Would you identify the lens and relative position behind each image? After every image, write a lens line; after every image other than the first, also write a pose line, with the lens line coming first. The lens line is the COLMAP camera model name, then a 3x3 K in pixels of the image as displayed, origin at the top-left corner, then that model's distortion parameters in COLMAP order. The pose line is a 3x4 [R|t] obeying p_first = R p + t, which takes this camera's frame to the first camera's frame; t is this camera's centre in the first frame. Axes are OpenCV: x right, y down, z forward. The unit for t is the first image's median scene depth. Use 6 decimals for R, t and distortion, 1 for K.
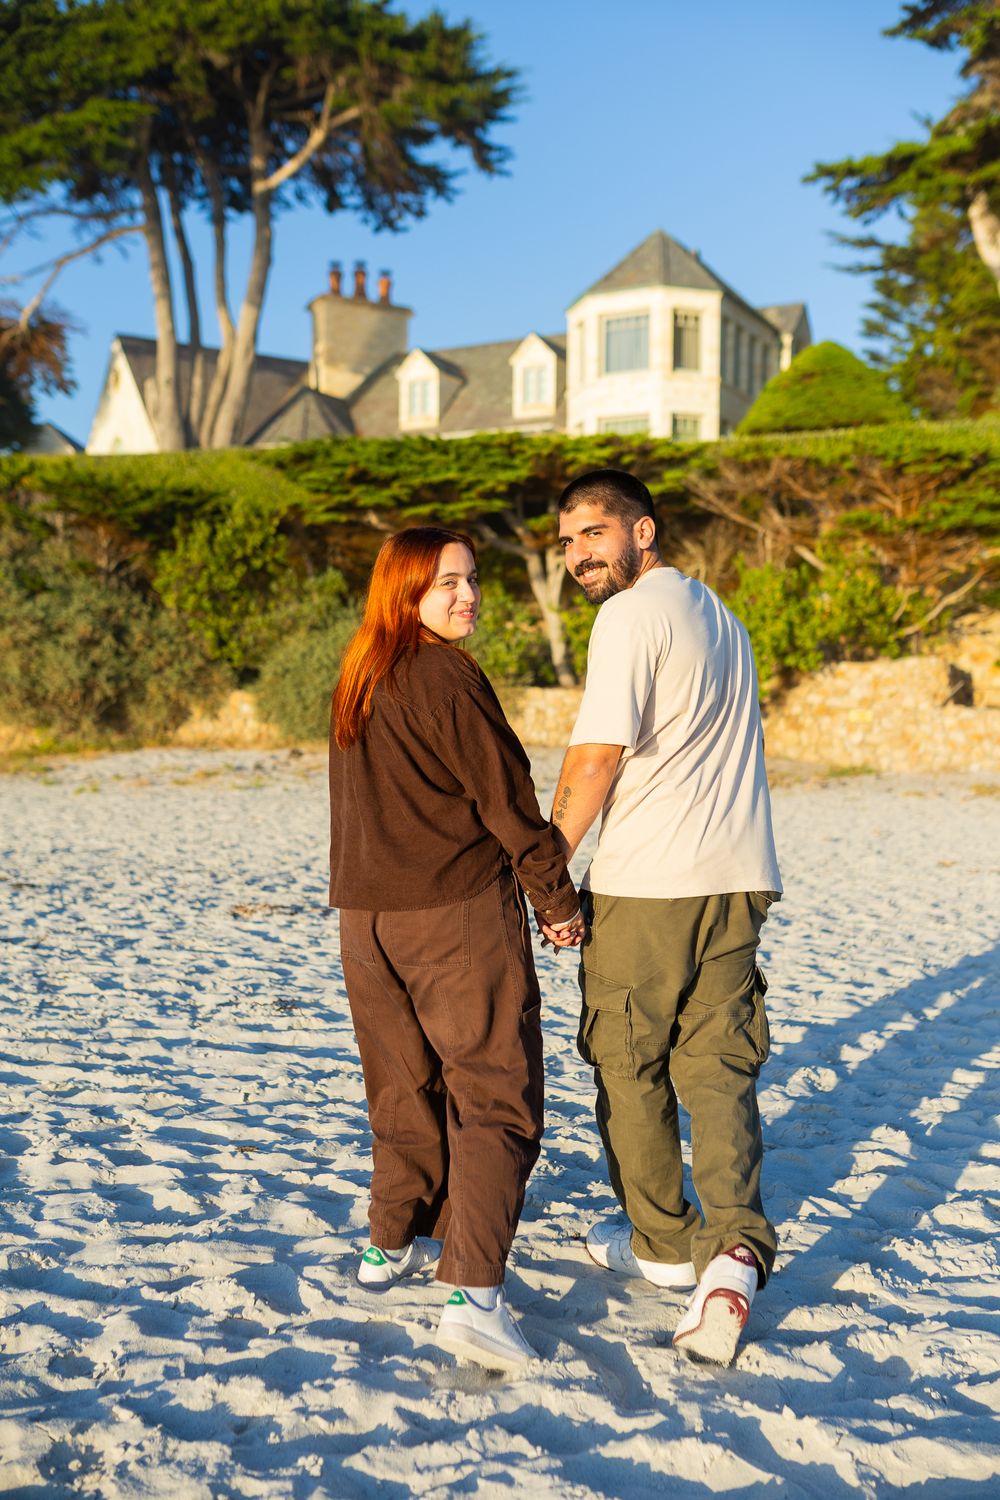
lens RADIAL K [[1523.5, 0, 503.1], [0, 1523.5, 747.8], [0, 0, 1]] dist [0.004200, 0.000000]
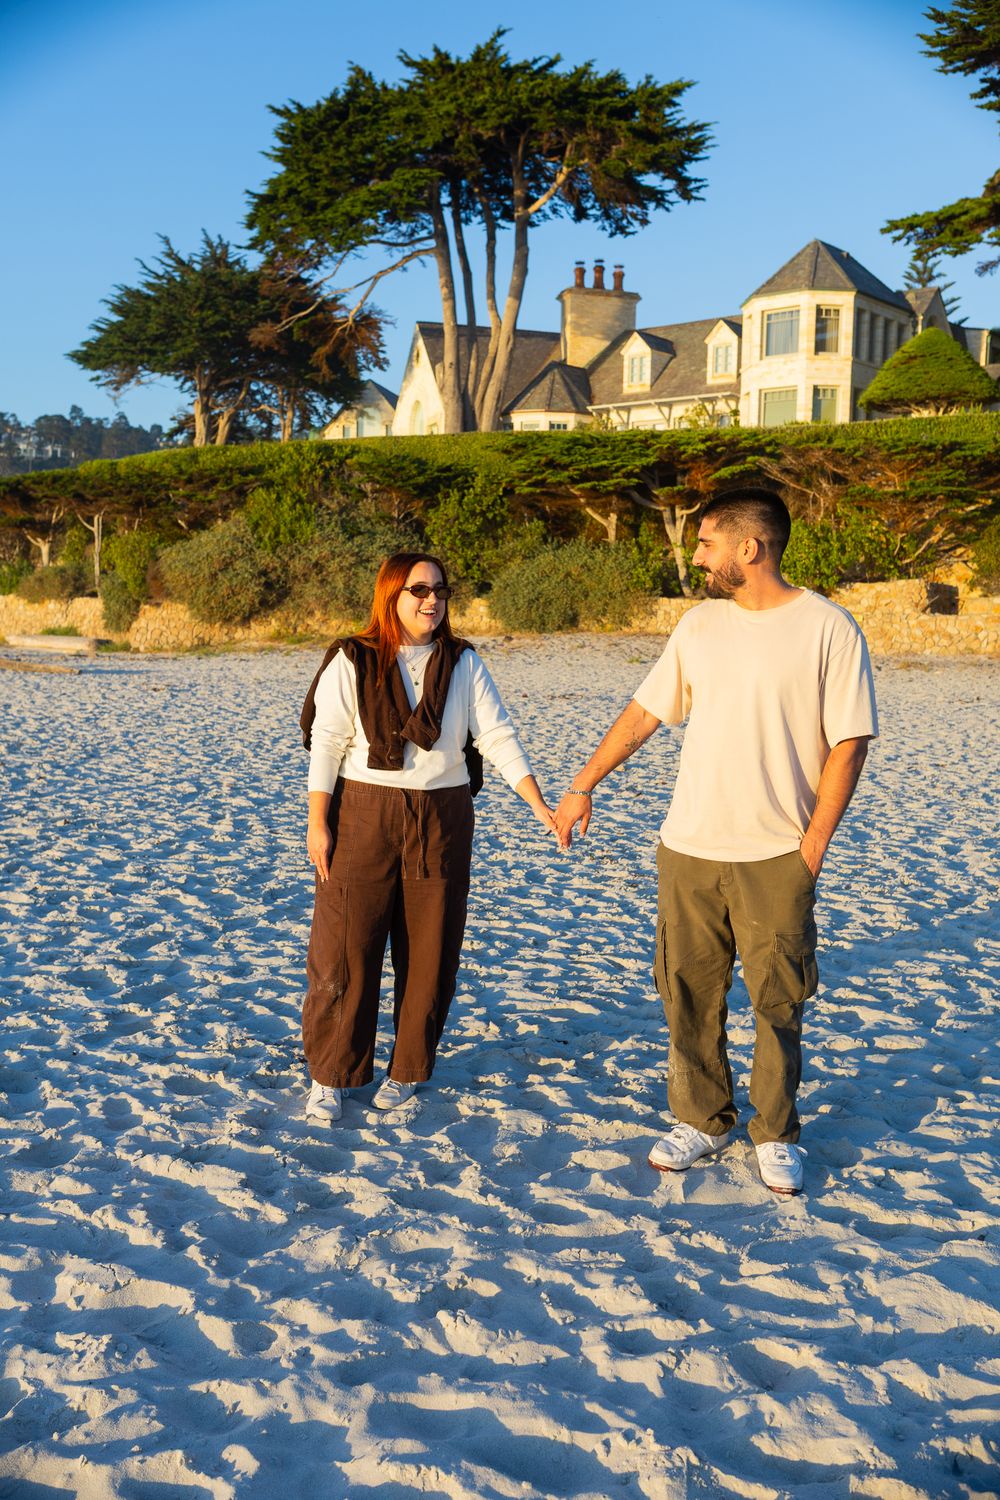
lens RADIAL K [[1415.9, 0, 485.8], [0, 1415.9, 743.5], [0, 0, 1]] dist [0.003972, 0.000000]
pose [[0.976856, 0.026089, -0.212300, 0.145321], [-0.009709, 0.996919, 0.077835, -0.001777], [0.213677, -0.073972, 0.974100, -0.419624]]
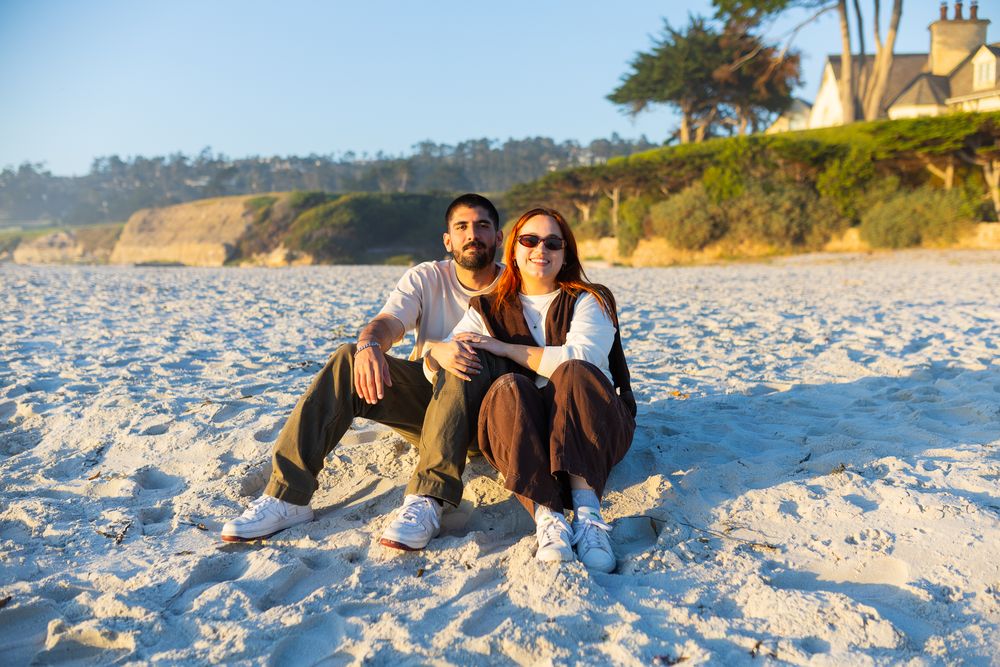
lens RADIAL K [[944.0, 0, 508.6], [0, 944.0, 339.3], [0, 0, 1]] dist [0.003972, 0.000000]
pose [[0.821705, 0.035756, -0.568791, 0.234249], [0.003014, 0.997743, 0.067075, 0.034922], [0.569905, -0.056831, 0.819743, -0.538912]]
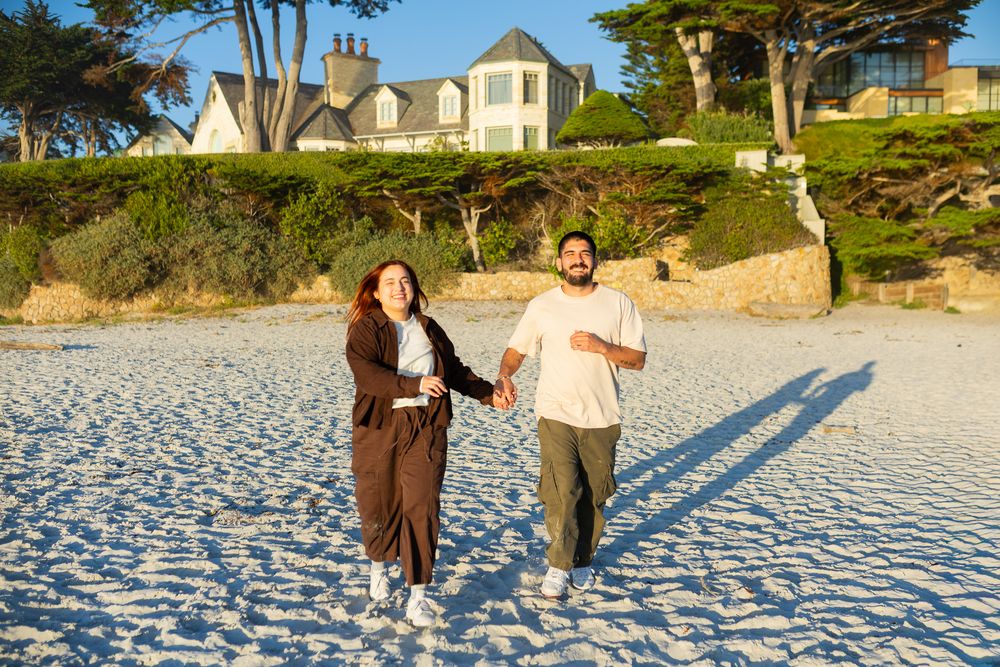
lens RADIAL K [[944.0, 0, 498.8], [0, 944.0, 336.3], [0, 0, 1]] dist [0.003972, 0.000000]
pose [[0.995286, -0.018052, 0.095284, -0.057631], [0.013788, 0.998882, 0.045228, -0.009351], [-0.095994, -0.043701, 0.994422, -0.294508]]
